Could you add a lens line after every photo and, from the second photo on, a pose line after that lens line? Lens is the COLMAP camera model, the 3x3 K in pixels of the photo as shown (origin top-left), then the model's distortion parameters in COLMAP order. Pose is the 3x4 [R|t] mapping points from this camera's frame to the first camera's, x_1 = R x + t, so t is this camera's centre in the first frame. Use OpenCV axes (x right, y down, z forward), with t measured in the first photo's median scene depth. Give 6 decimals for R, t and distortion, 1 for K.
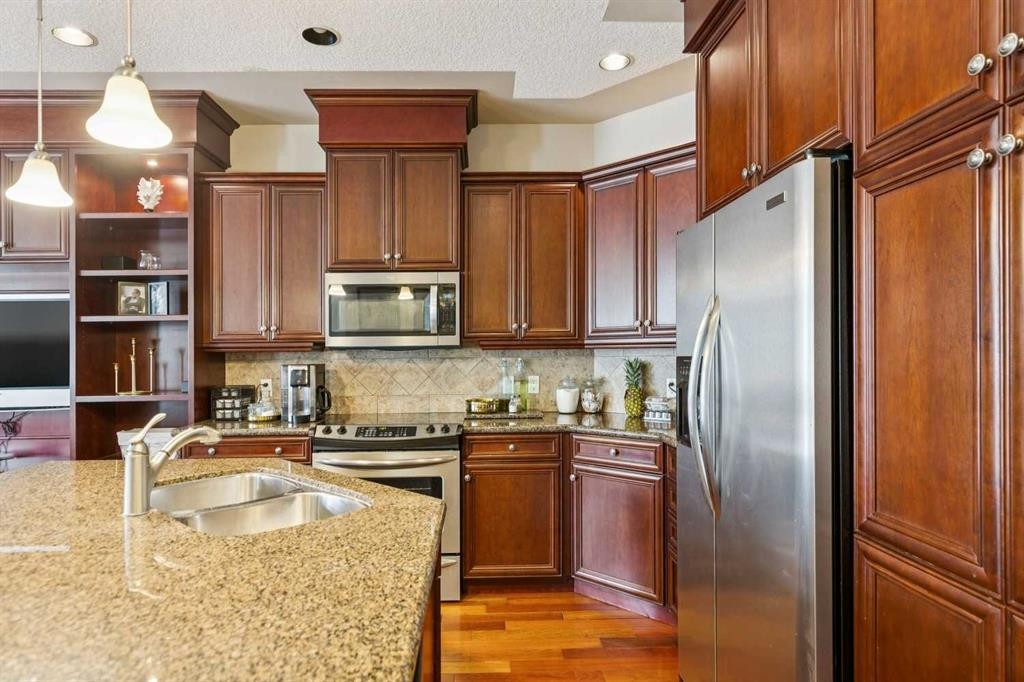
lens RADIAL K [[611.8, 0, 499.5], [0, 611.8, 352.7], [0, 0, 1]] dist [0.007462, -0.001238]
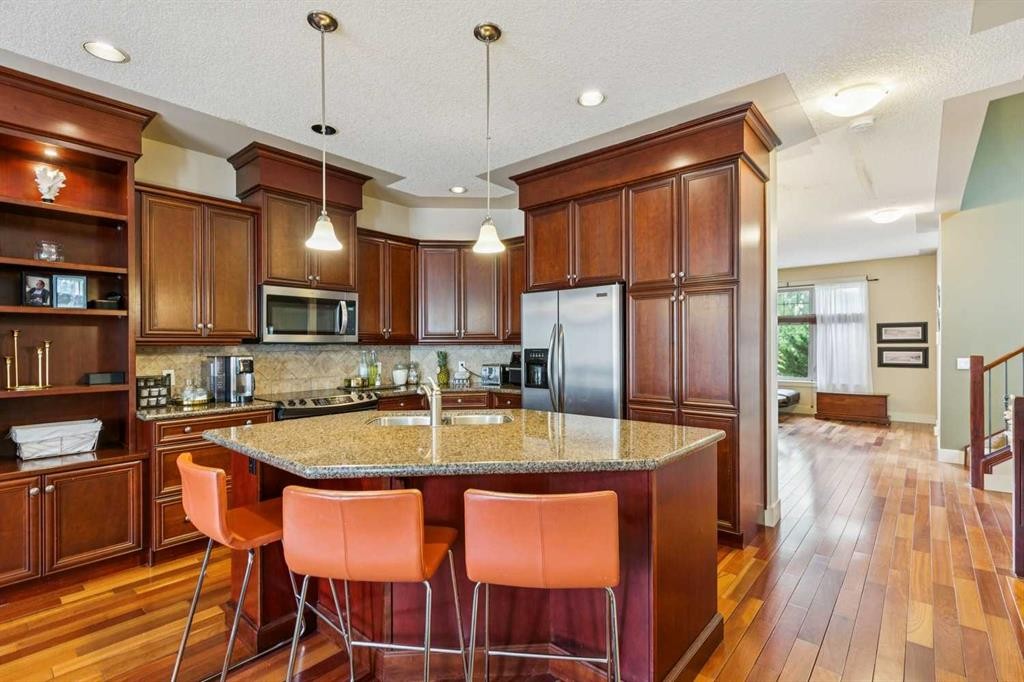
lens RADIAL K [[473.5, 0, 513.6], [0, 473.5, 346.9], [0, 0, 1]] dist [0.004427, 0.000405]
pose [[0.671651, 0.004235, 0.740856, -0.642605], [0.001371, 0.999975, -0.006959, 0.008506], [-0.740867, 0.005690, 0.671628, -0.062316]]
